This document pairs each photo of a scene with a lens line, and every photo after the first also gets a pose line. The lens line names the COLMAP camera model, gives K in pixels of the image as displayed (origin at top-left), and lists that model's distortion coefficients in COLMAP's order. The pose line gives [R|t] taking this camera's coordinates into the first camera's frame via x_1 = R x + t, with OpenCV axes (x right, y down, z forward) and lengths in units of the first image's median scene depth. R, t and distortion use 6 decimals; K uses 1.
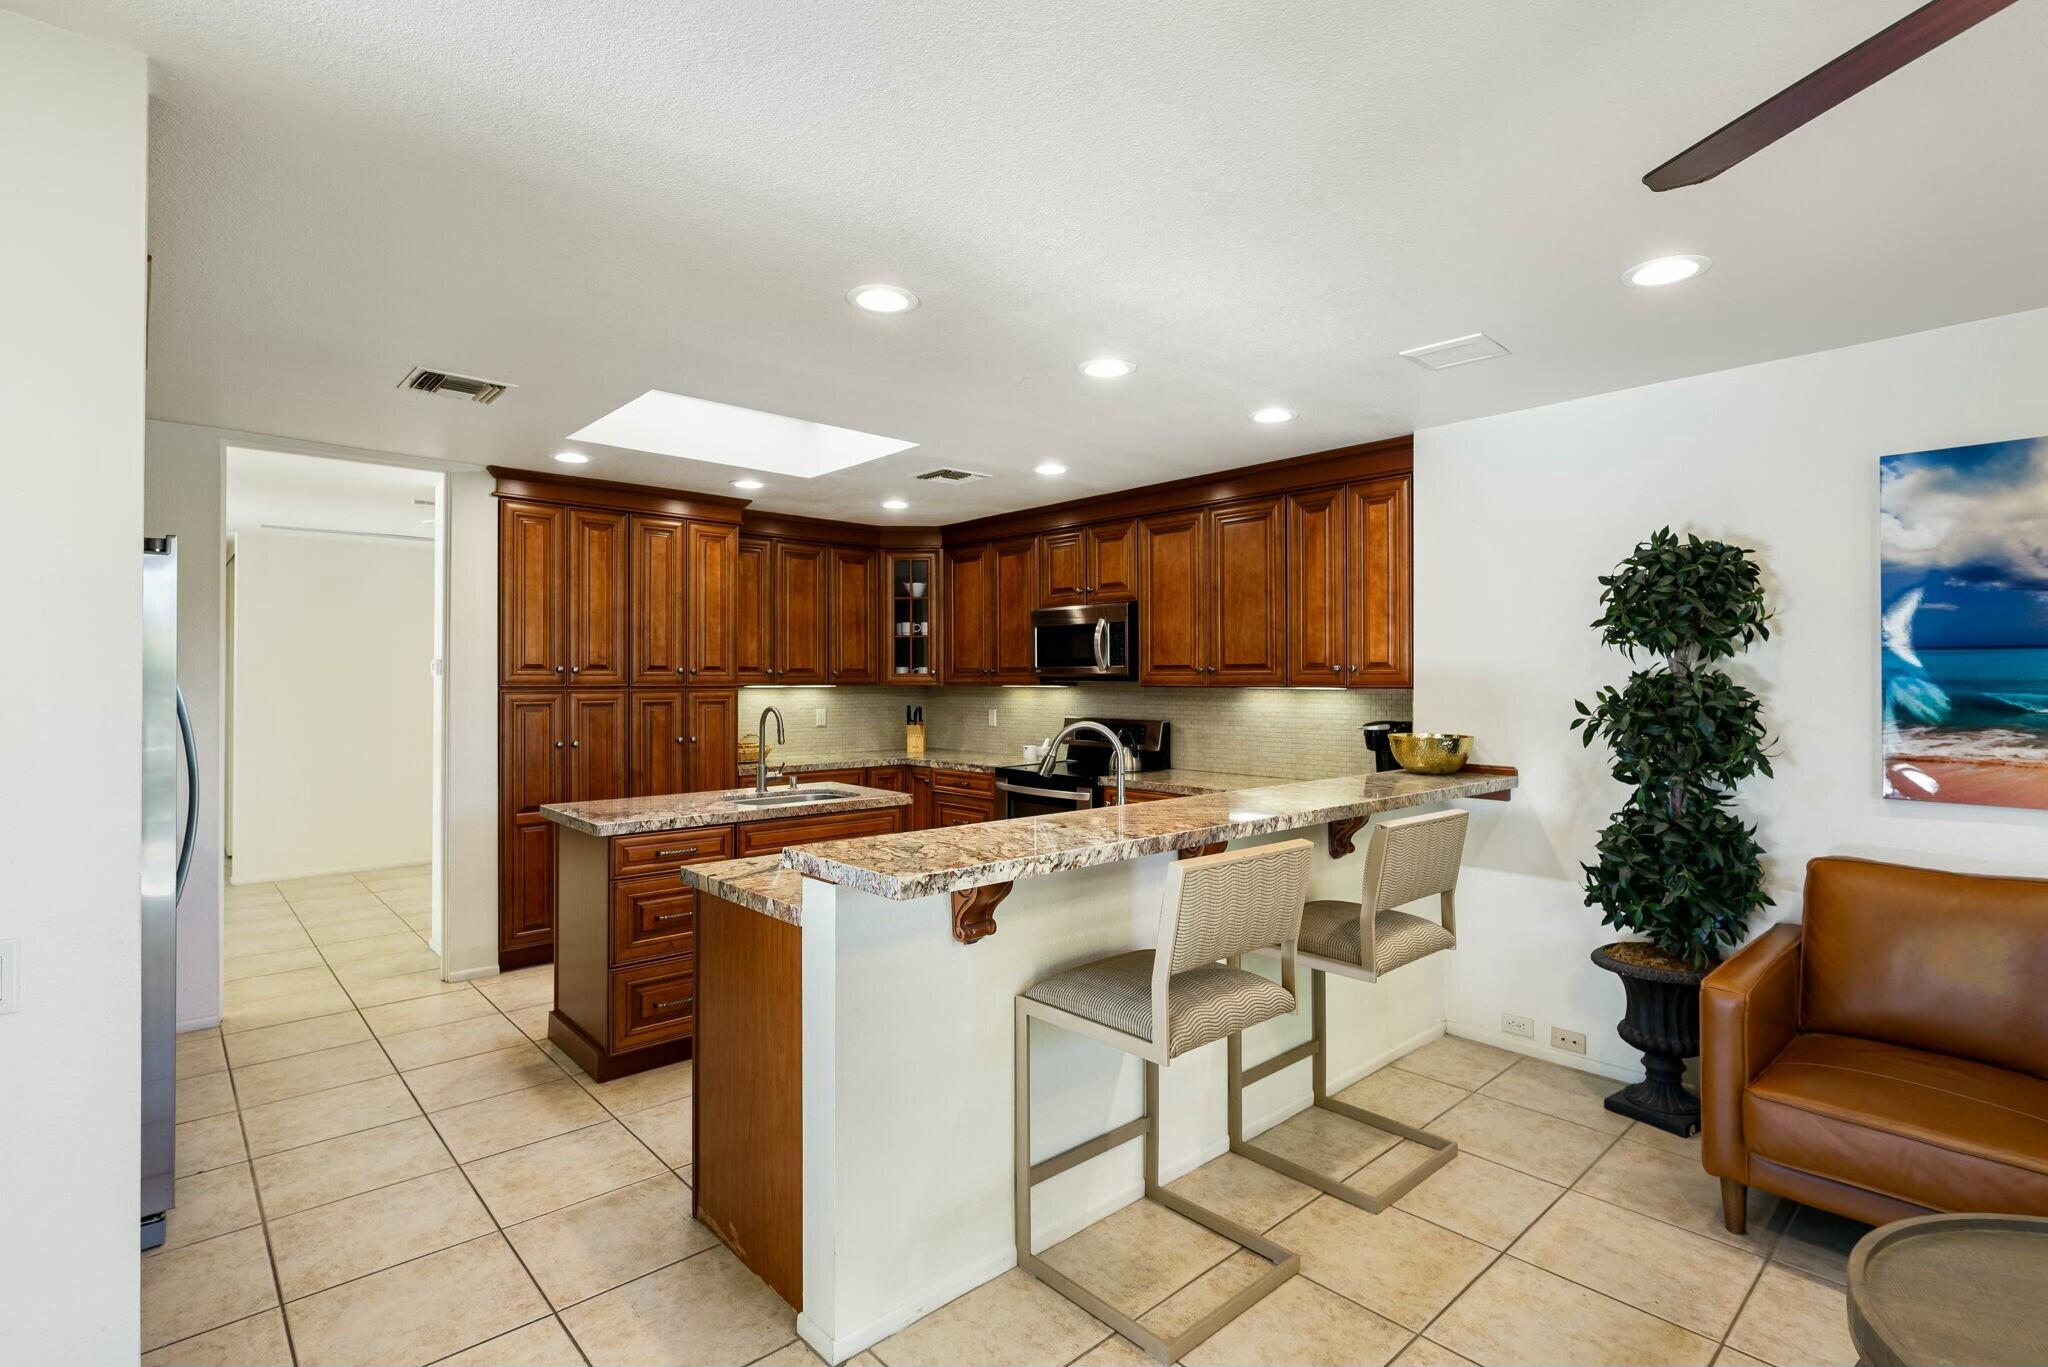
lens RADIAL K [[948.6, 0, 1014.8], [0, 948.6, 668.4], [0, 0, 1]] dist [0.005264, -0.001767]
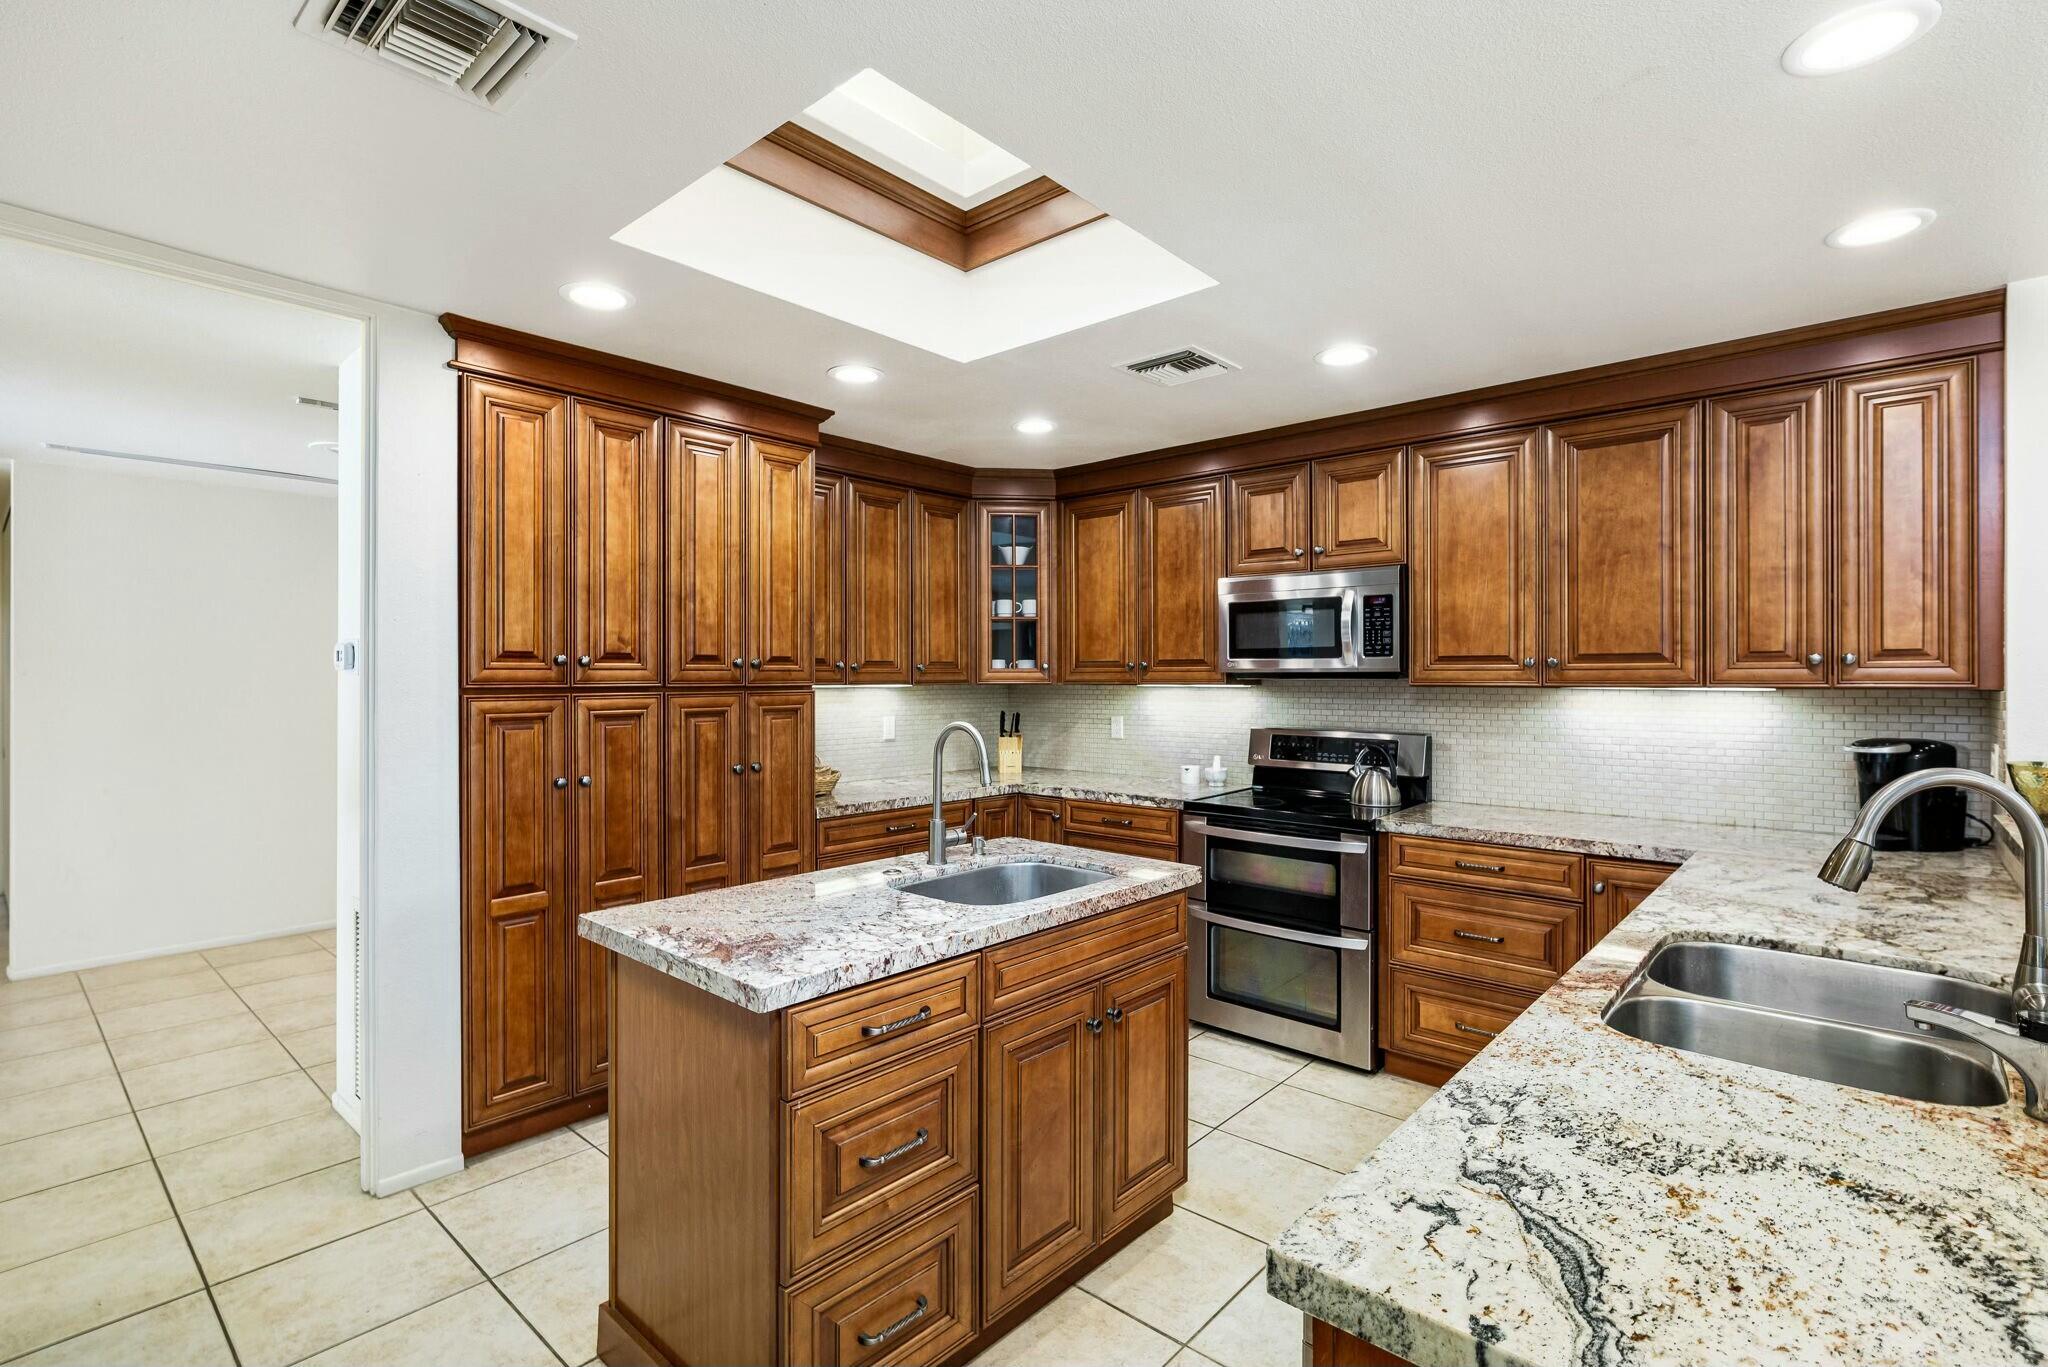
lens RADIAL K [[948.6, 0, 1019.8], [0, 948.6, 675.4], [0, 0, 1]] dist [0.005264, -0.001767]
pose [[0.994922, 0.000216, 0.100648, -0.233569], [-0.001252, 0.999947, 0.010230, 0.004277], [-0.100641, -0.010304, 0.994869, 0.341221]]
